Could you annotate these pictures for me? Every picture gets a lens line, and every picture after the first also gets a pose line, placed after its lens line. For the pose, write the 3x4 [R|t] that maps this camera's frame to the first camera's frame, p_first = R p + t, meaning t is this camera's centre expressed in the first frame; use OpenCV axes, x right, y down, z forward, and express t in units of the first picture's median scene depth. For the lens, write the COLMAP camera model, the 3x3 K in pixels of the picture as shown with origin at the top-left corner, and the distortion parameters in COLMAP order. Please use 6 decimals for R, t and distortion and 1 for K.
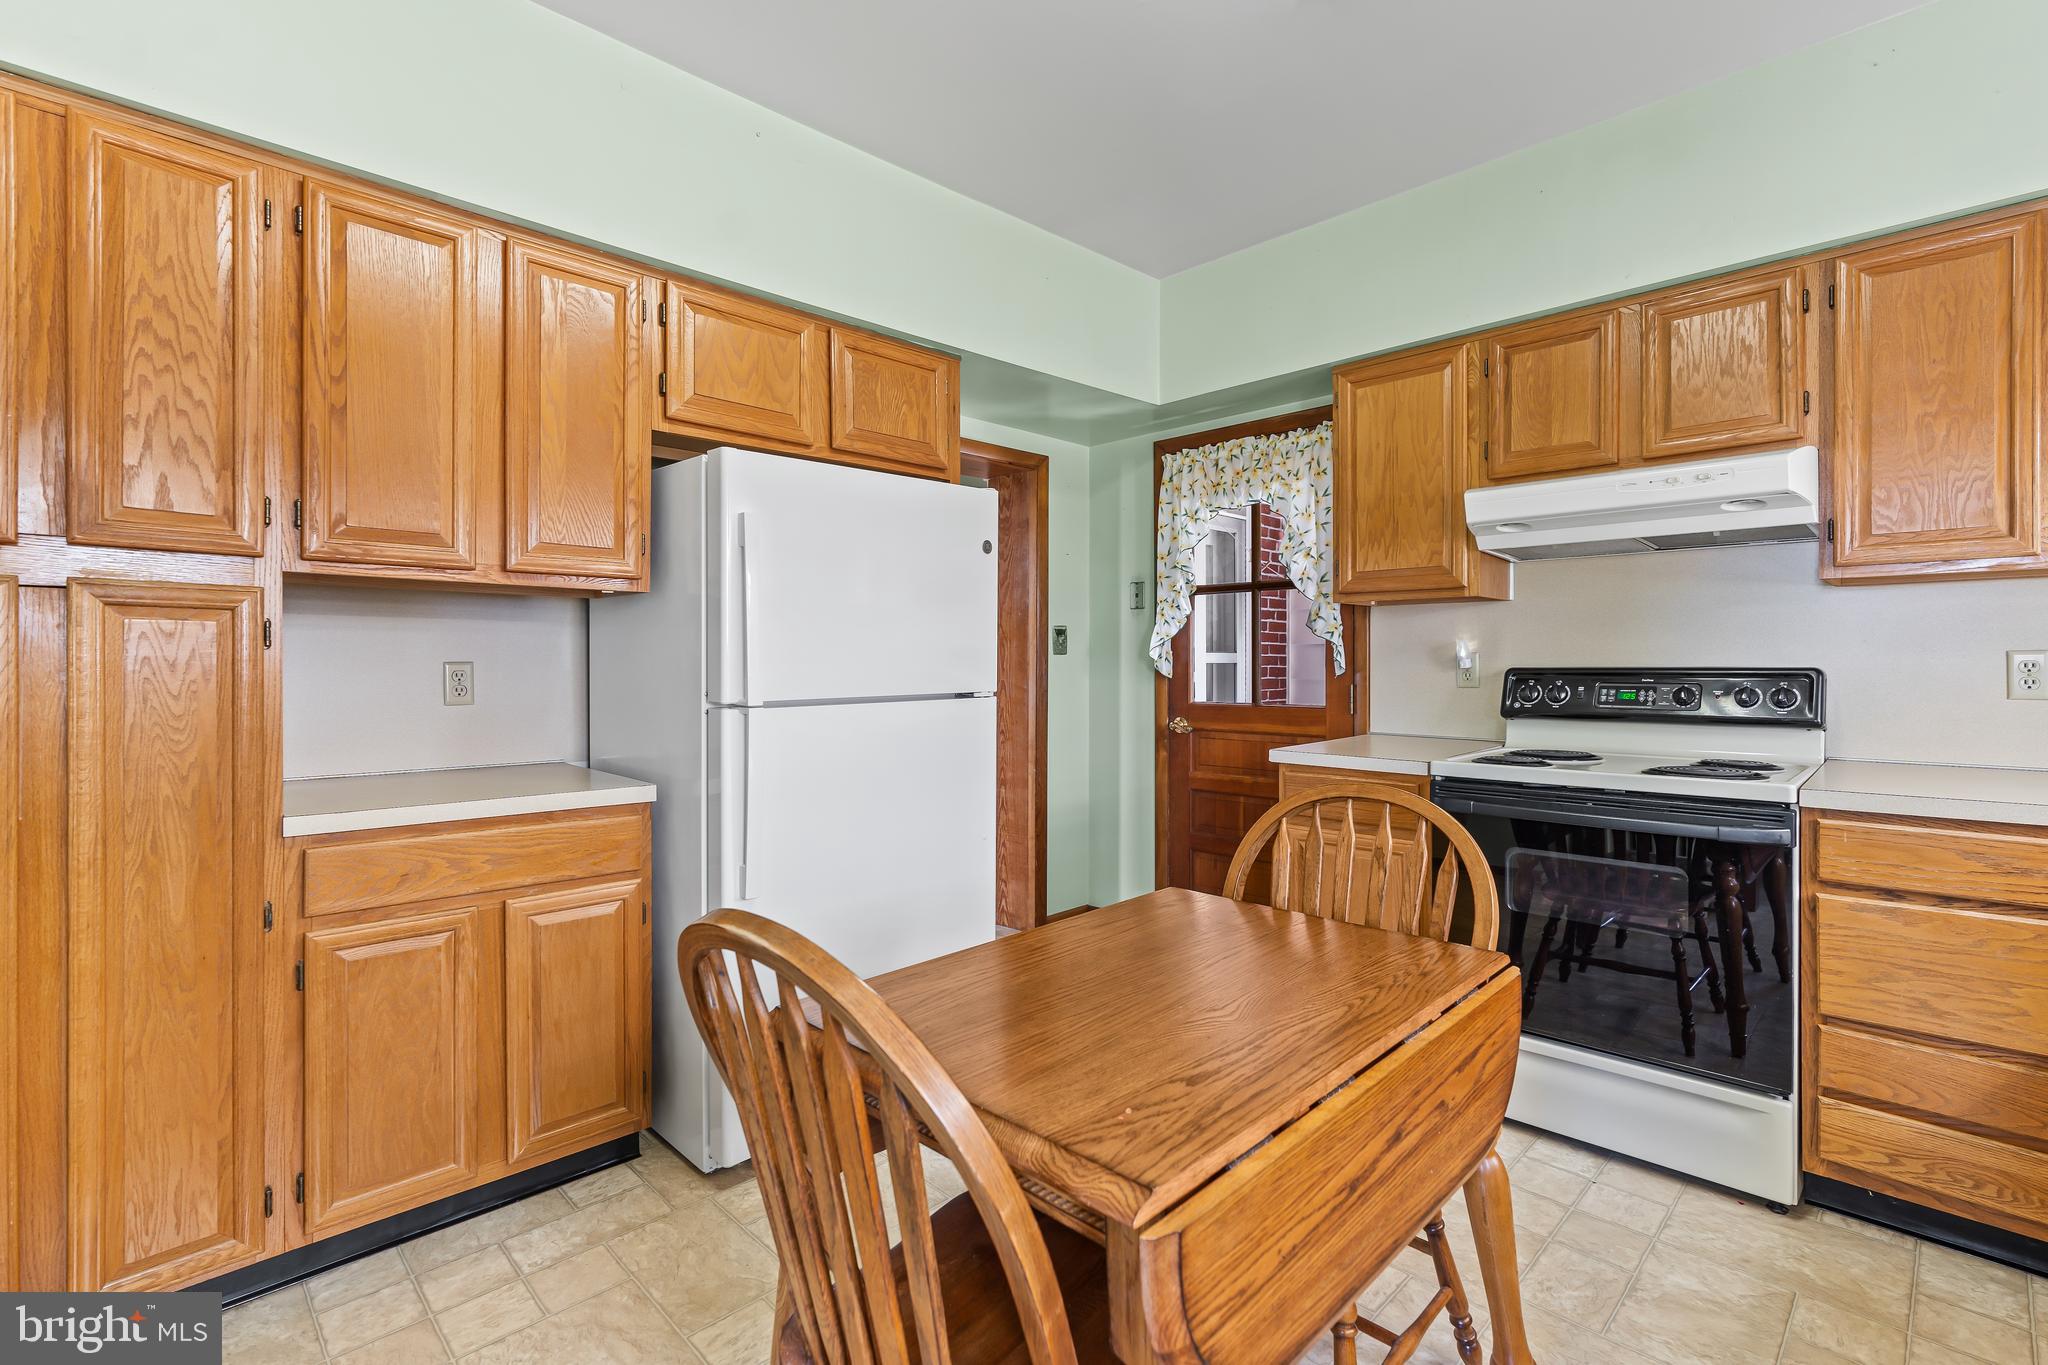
lens RADIAL K [[933.1, 0, 1038.7], [0, 933.1, 662.2], [0, 0, 1]] dist [-0.008942, 0.001935]
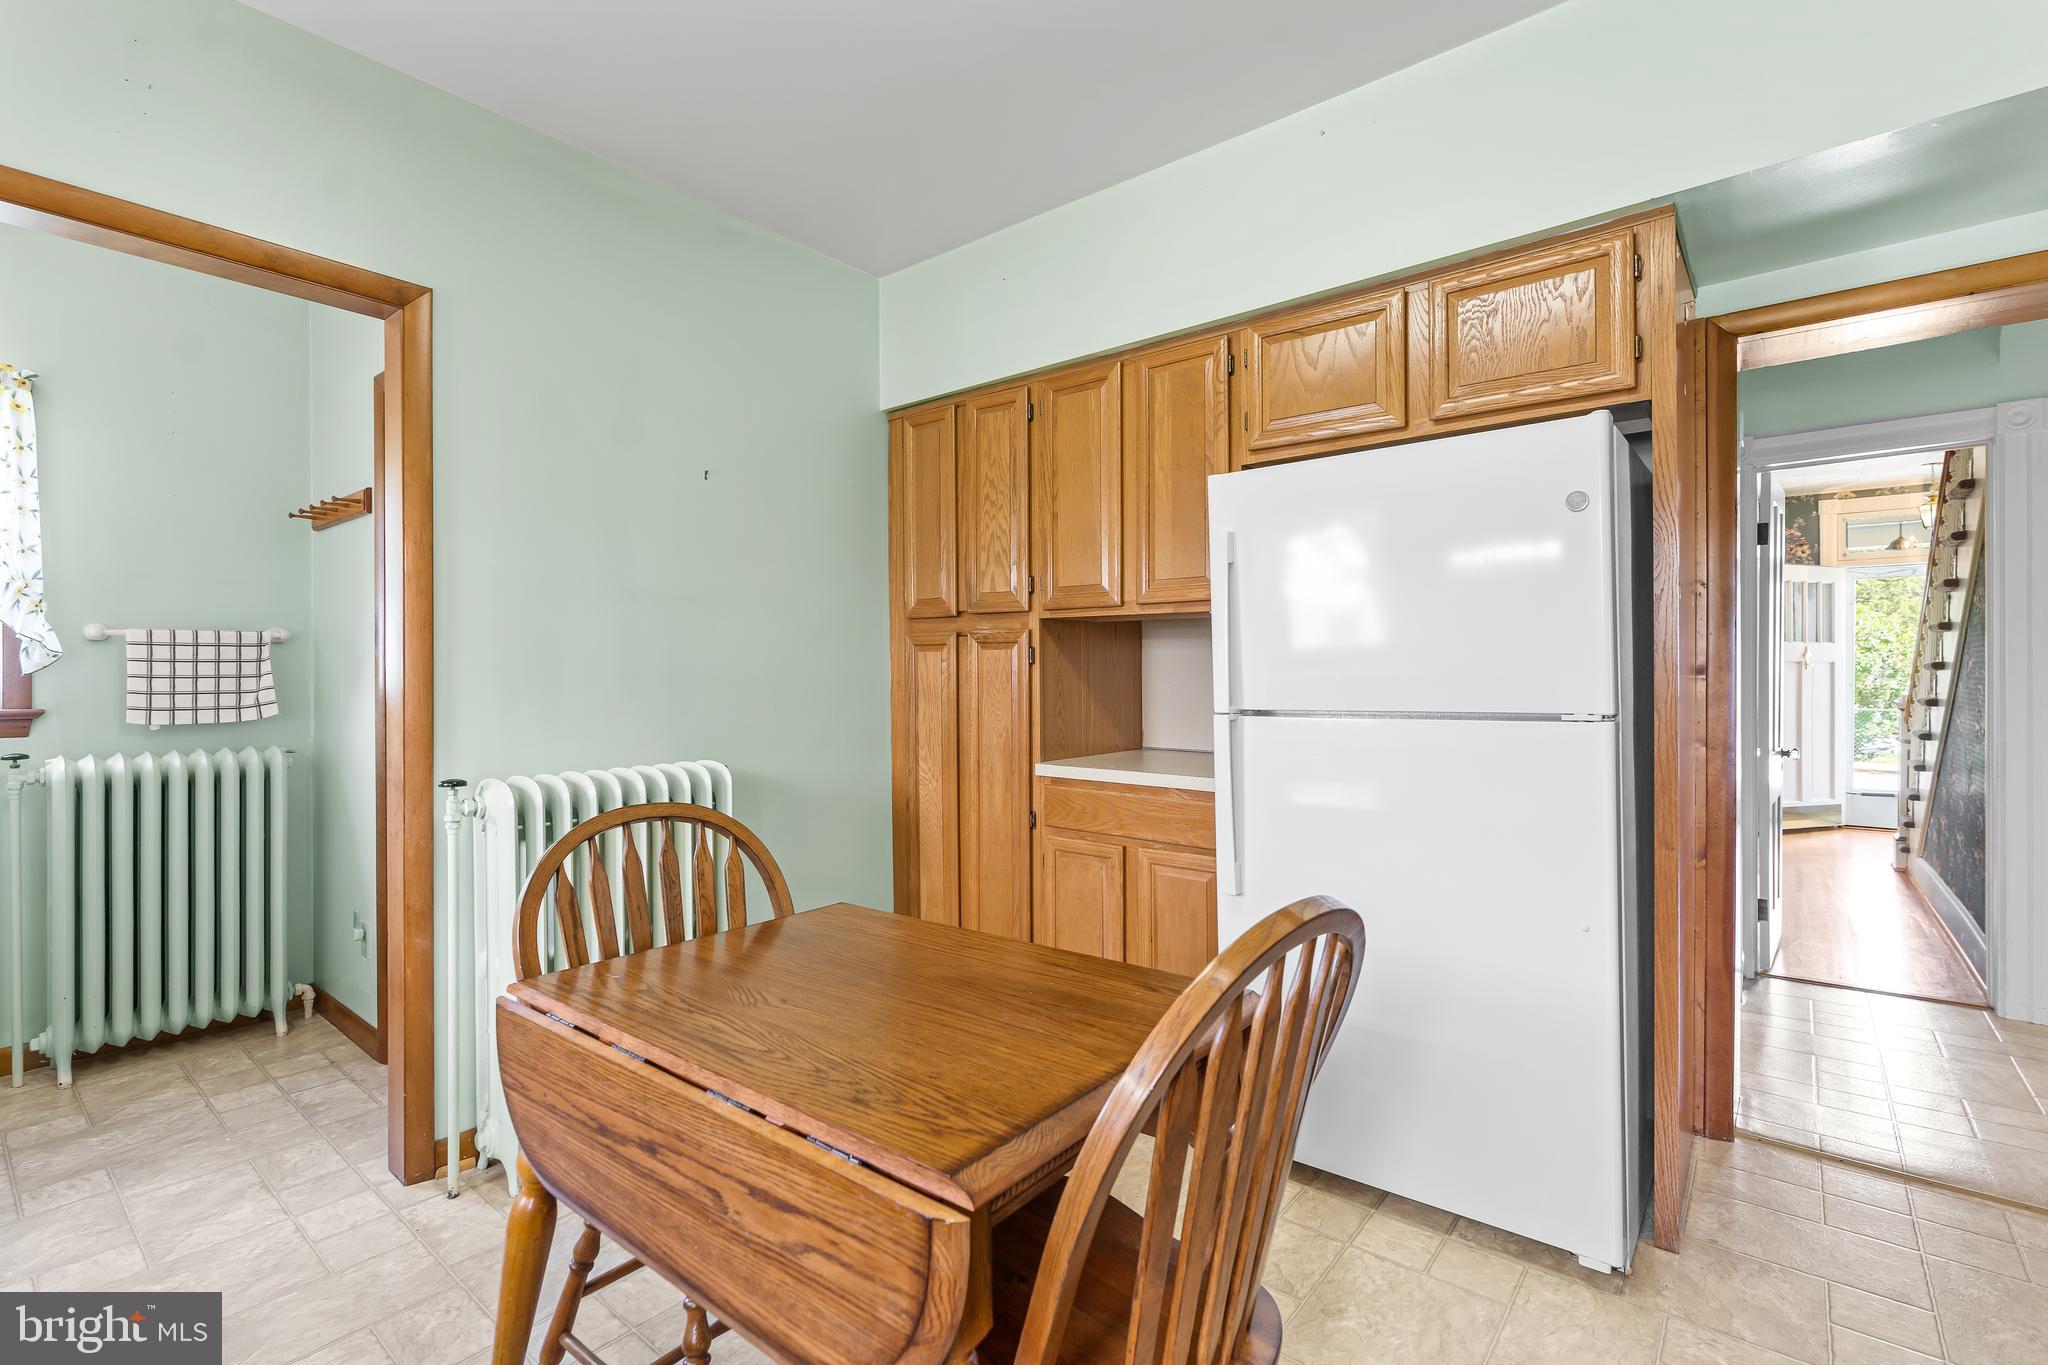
lens RADIAL K [[933.1, 0, 1026.2], [0, 933.1, 674.8], [0, 0, 1]] dist [-0.008942, 0.001935]
pose [[0.095381, 0.001610, -0.995440, 0.961348], [0.003064, 0.999993, 0.001911, 0.001449], [0.995436, -0.003232, 0.095375, 0.889241]]
